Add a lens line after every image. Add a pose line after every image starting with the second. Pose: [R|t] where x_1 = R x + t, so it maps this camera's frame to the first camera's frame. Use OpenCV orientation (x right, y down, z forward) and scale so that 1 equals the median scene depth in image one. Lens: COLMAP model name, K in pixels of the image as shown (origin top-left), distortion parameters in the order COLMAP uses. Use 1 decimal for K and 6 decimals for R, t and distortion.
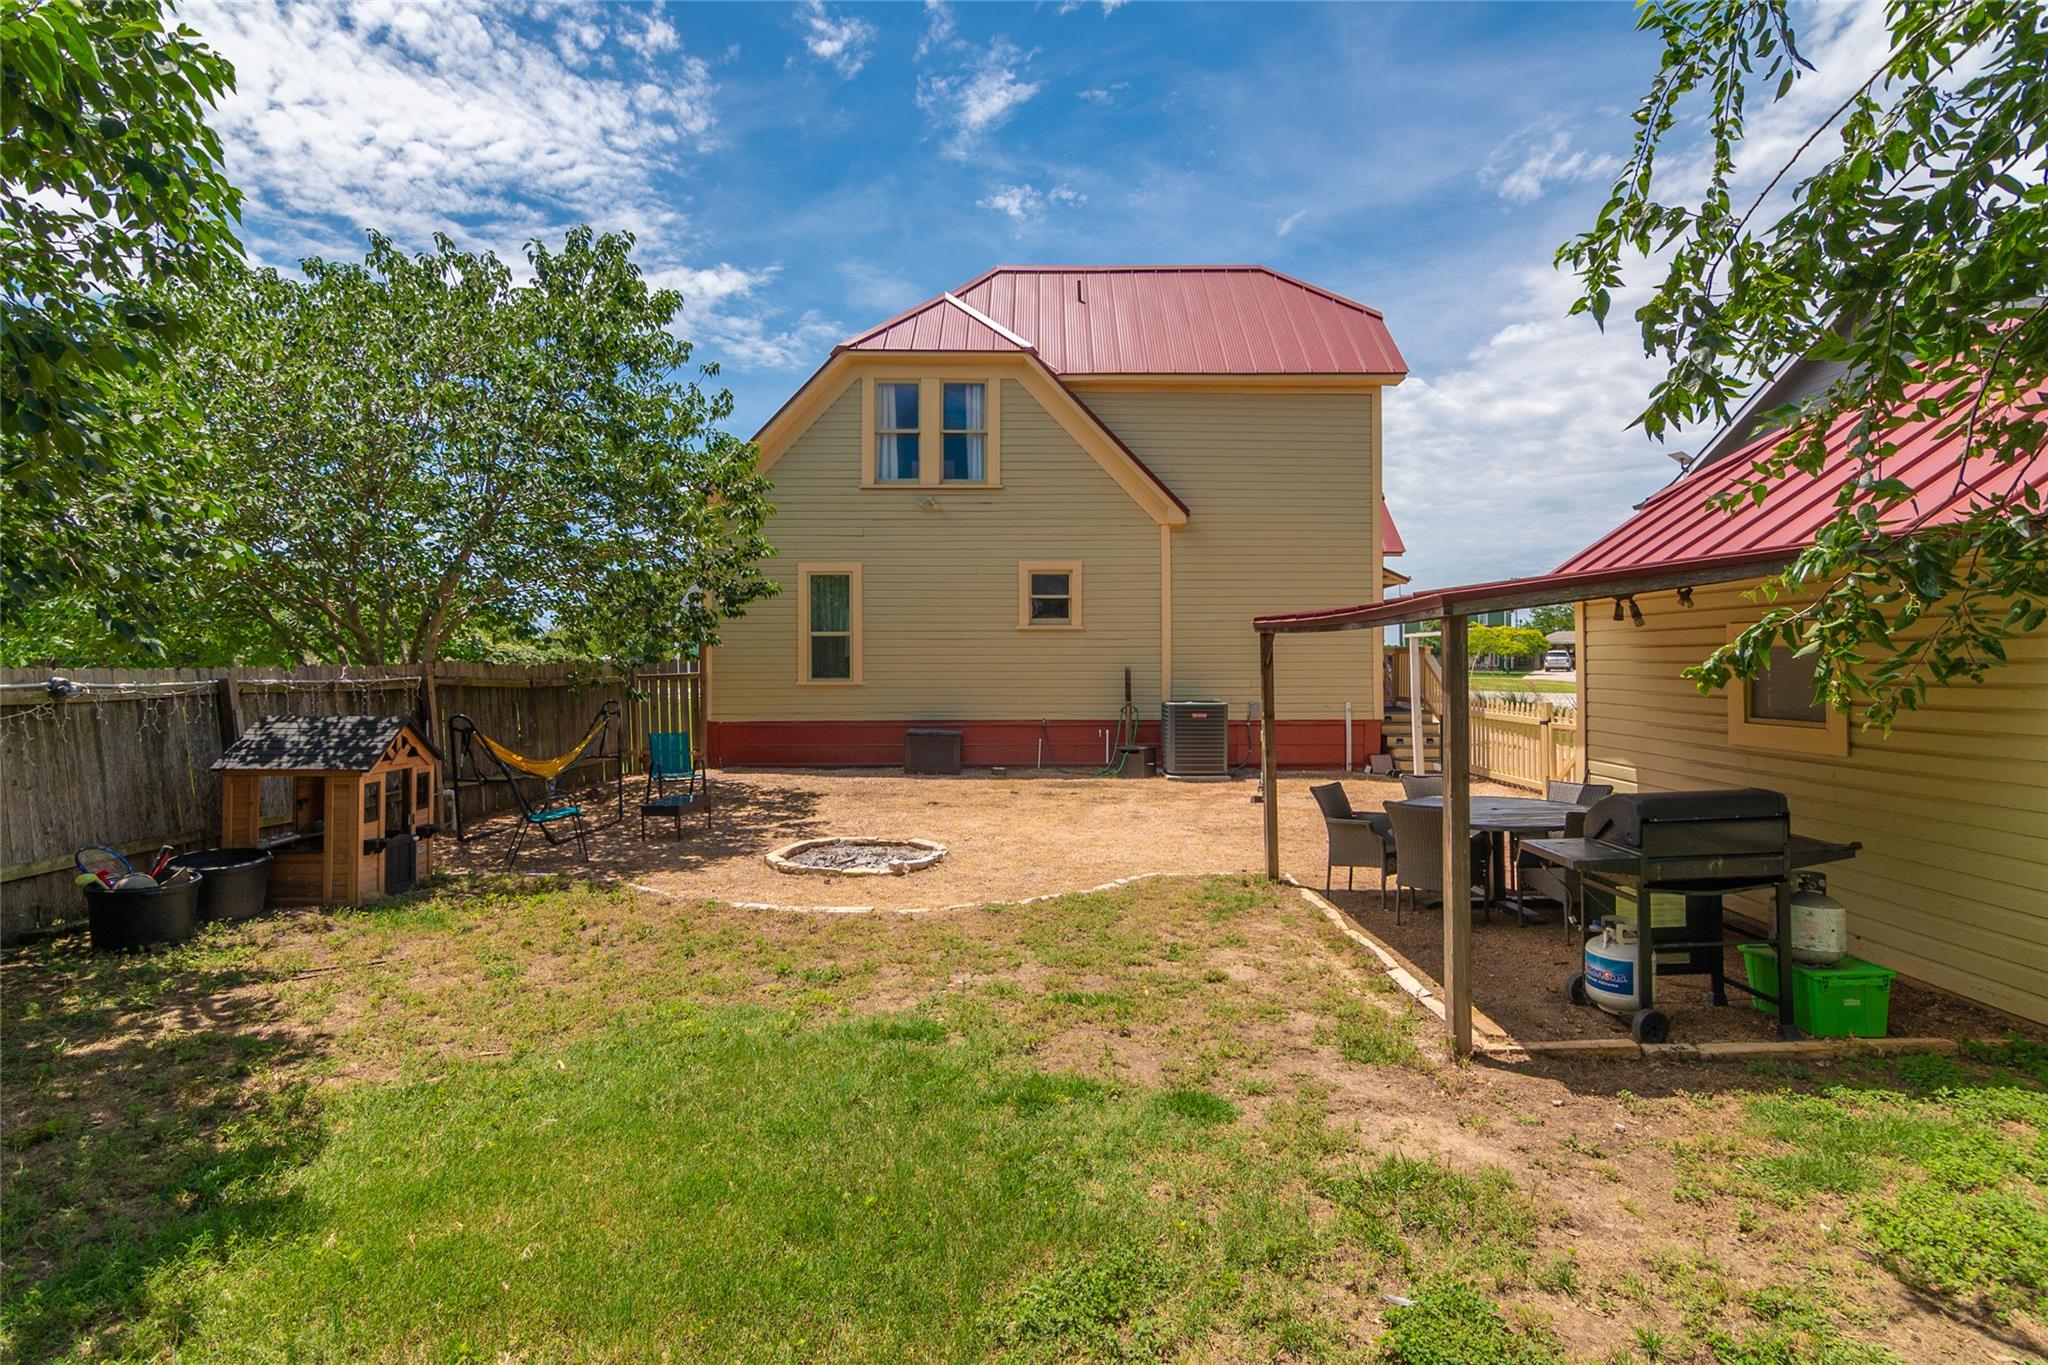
lens RADIAL K [[1020.9, 0, 1024.0], [0, 1020.9, 682.5], [0, 0, 1]] dist [-0.002077, -0.000006]
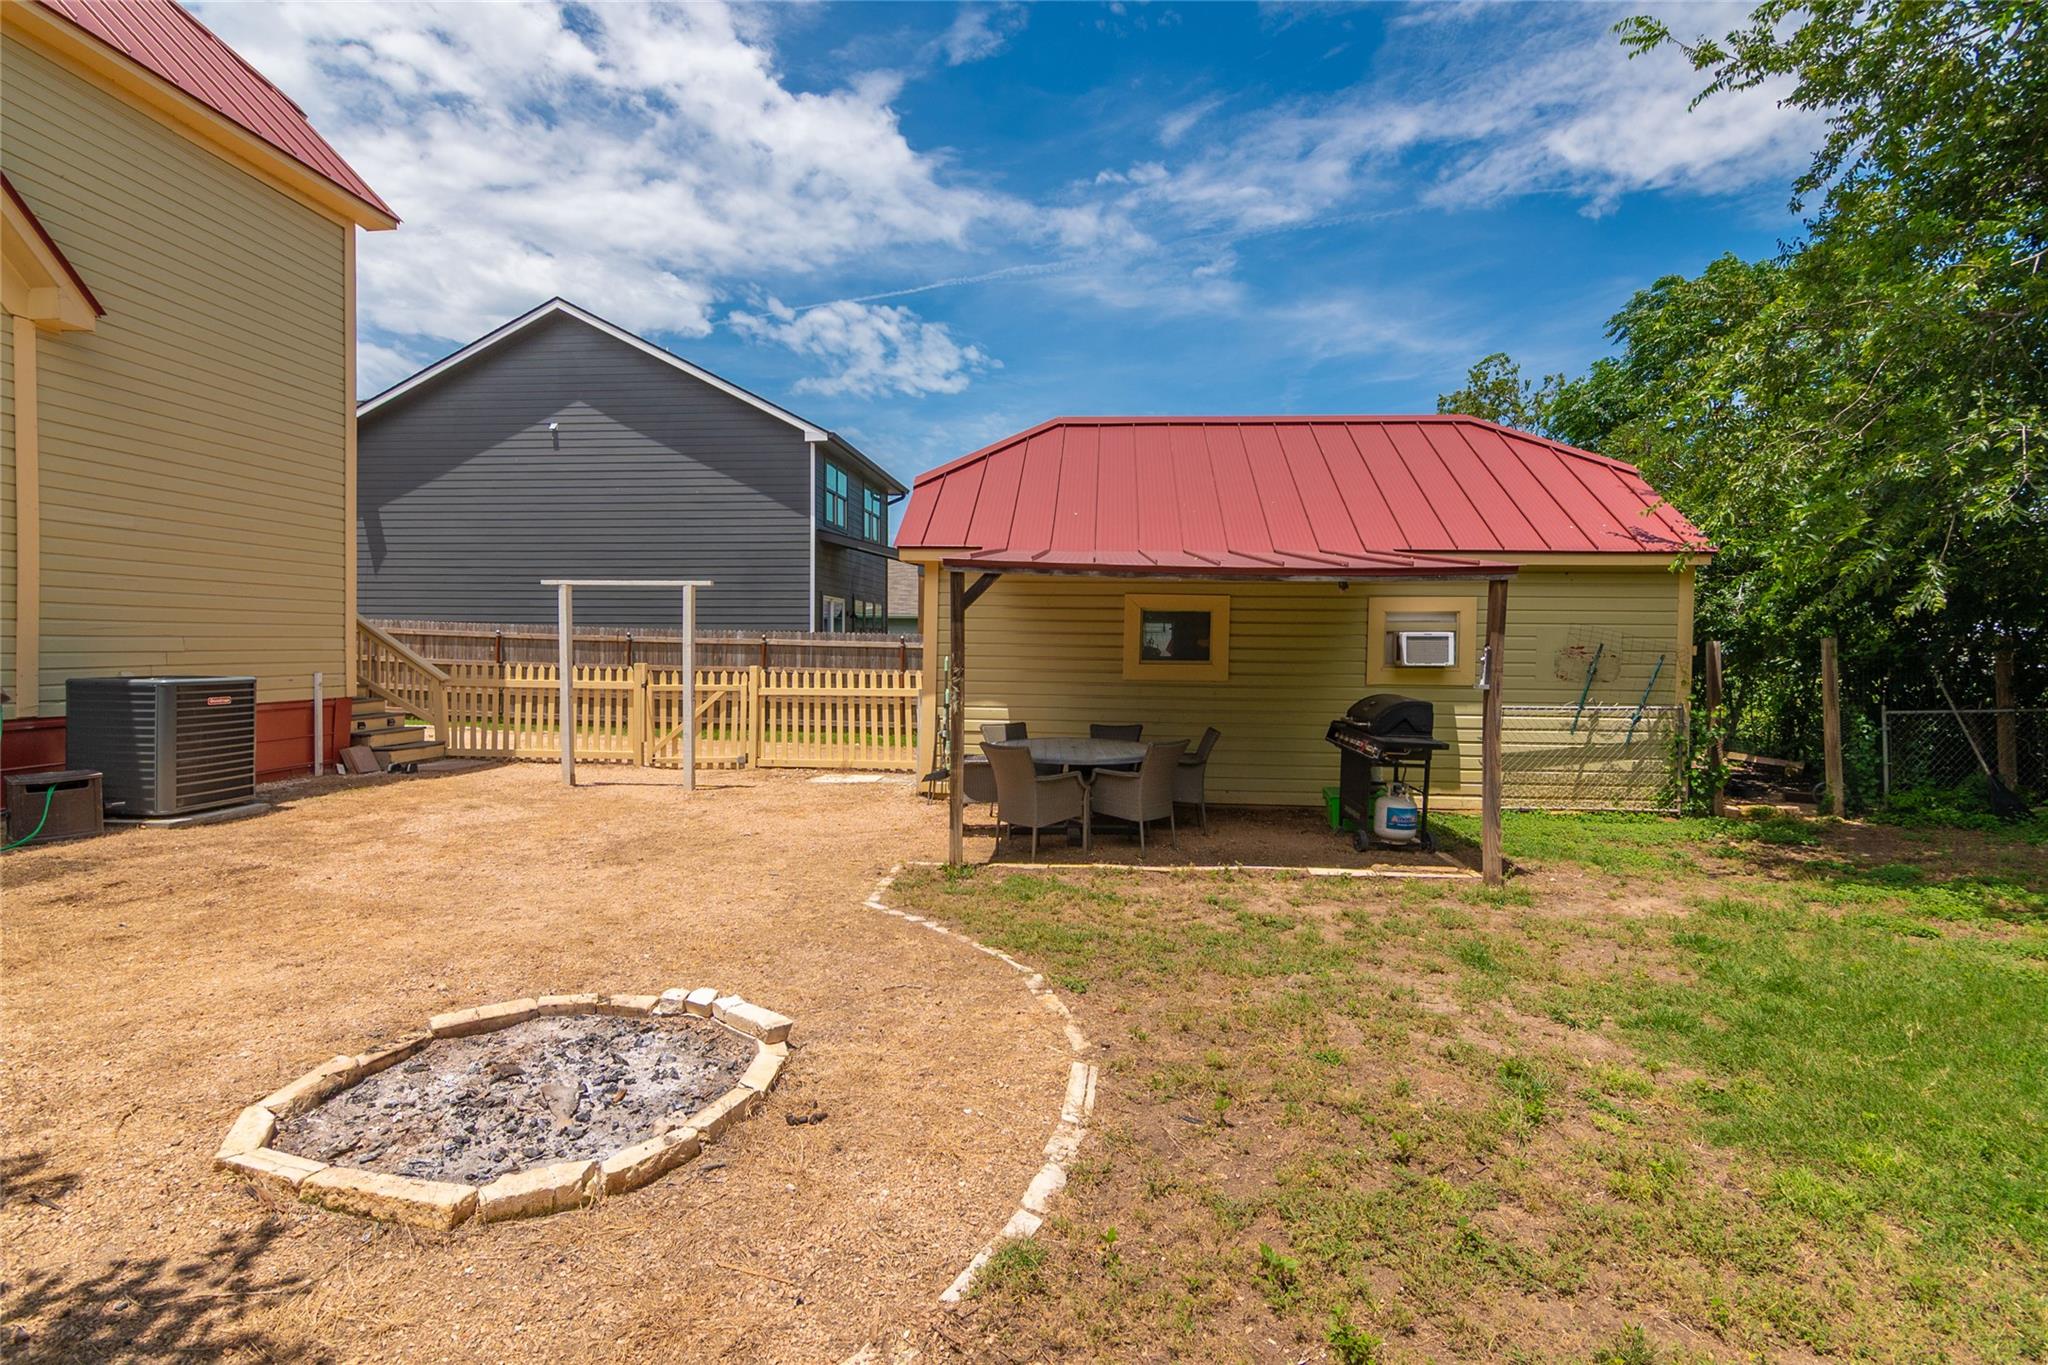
lens RADIAL K [[983.0, 0, 1054.5], [0, 983.0, 645.8], [0, 0, 1]] dist [-0.000553, 0.000215]
pose [[0.044175, 0.004151, 0.999015, -0.309709], [0.009531, 0.999944, -0.004576, 0.008654], [-0.998978, 0.009724, 0.044133, 0.482704]]
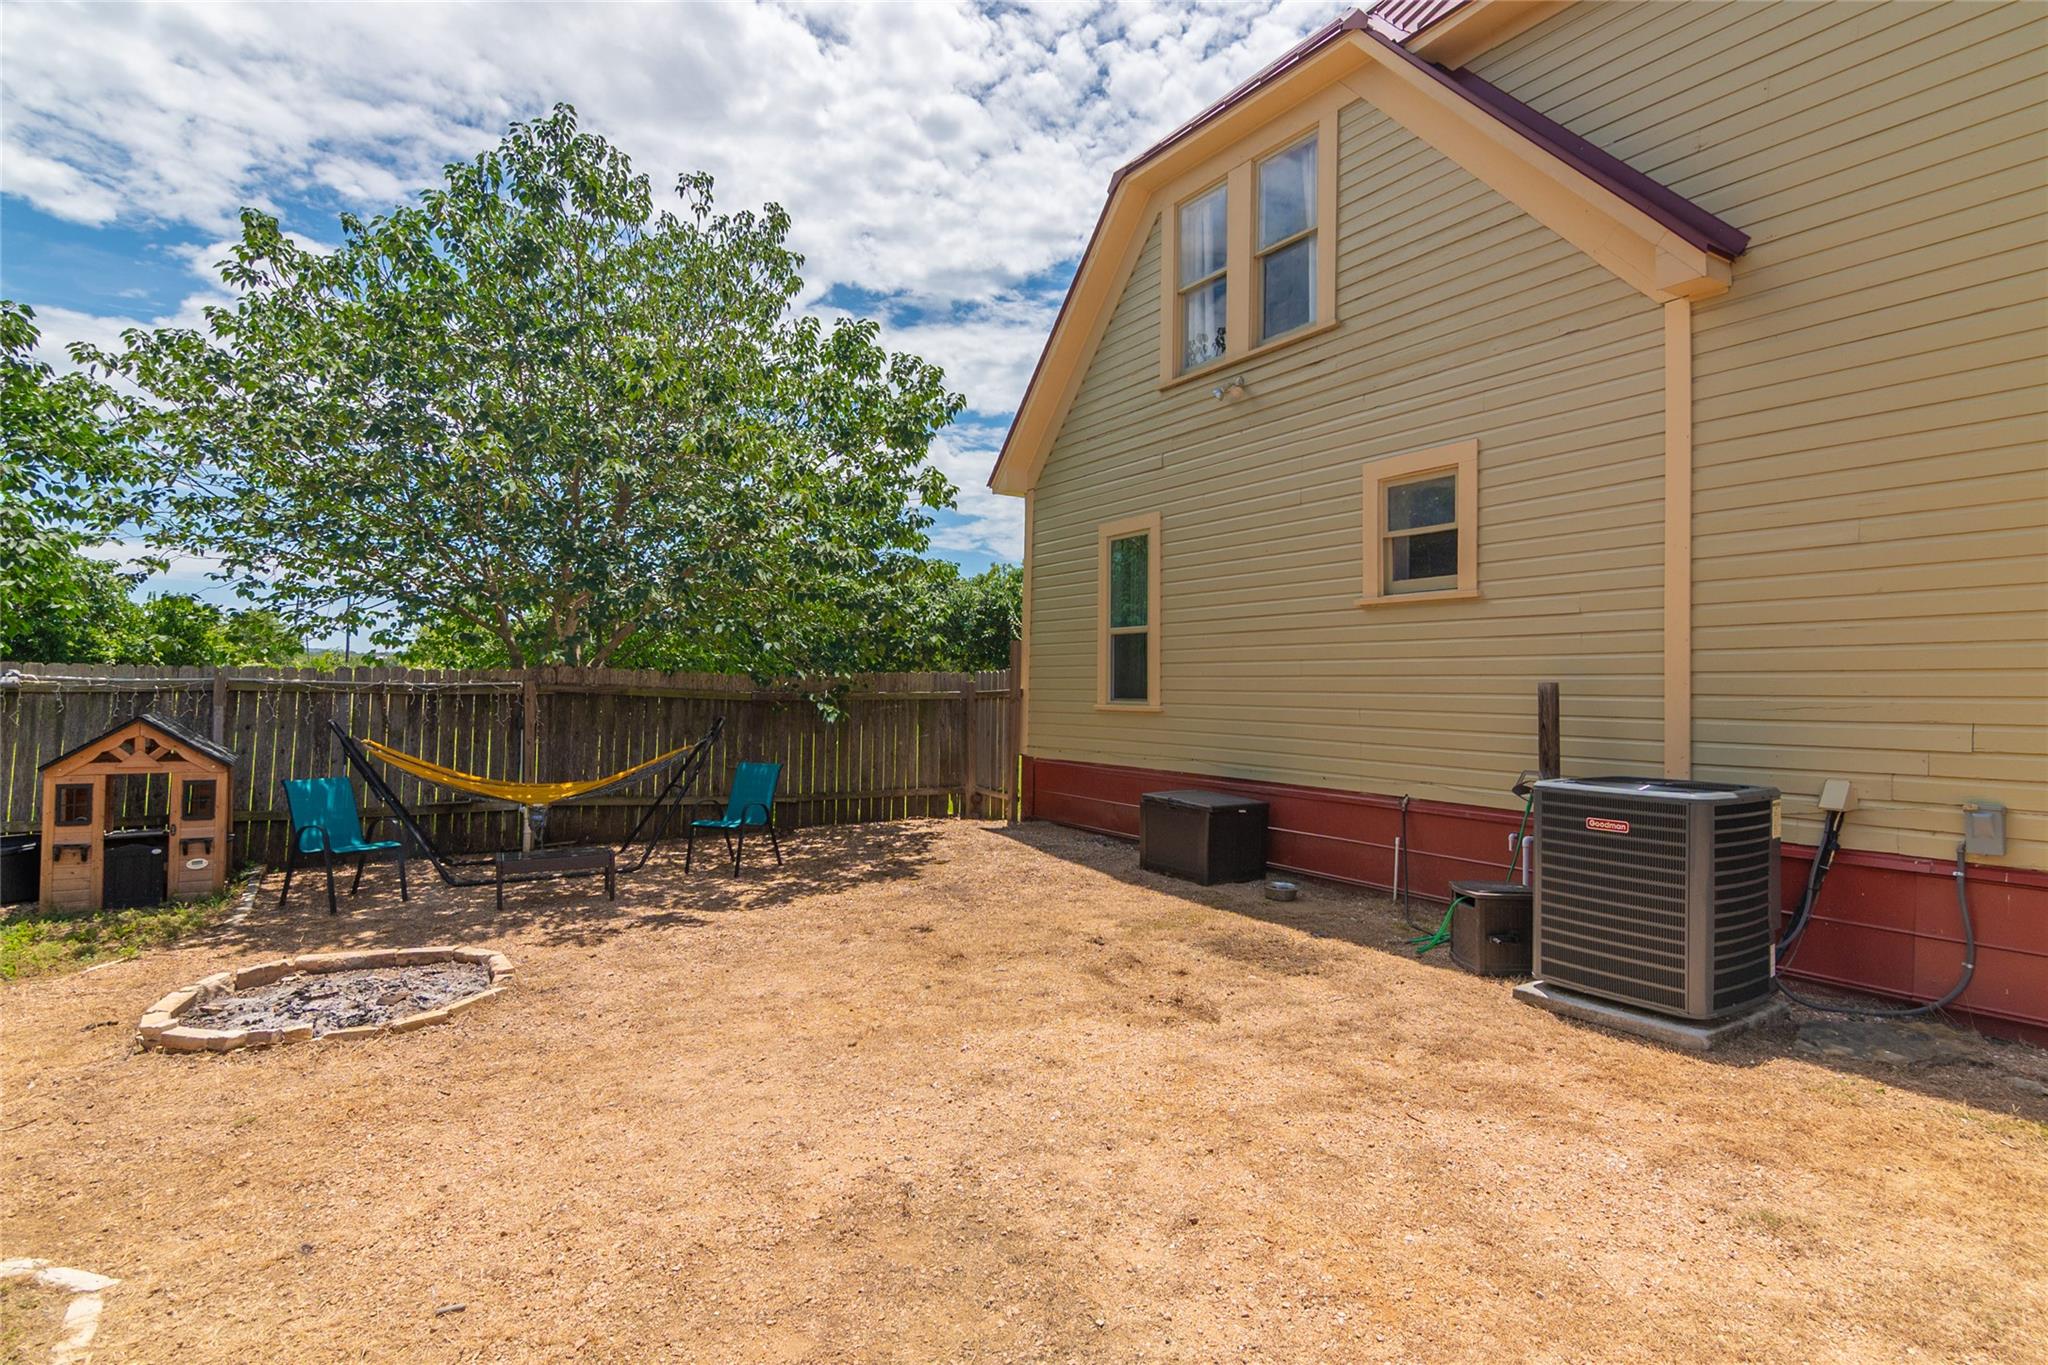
lens RADIAL K [[1020.9, 0, 1024.0], [0, 1020.9, 682.5], [0, 0, 1]] dist [-0.002077, -0.000006]
pose [[0.570106, 0.005574, -0.821553, 0.305699], [-0.031188, 0.999403, -0.014862, -0.003087], [0.820979, 0.034096, 0.569939, 0.595721]]
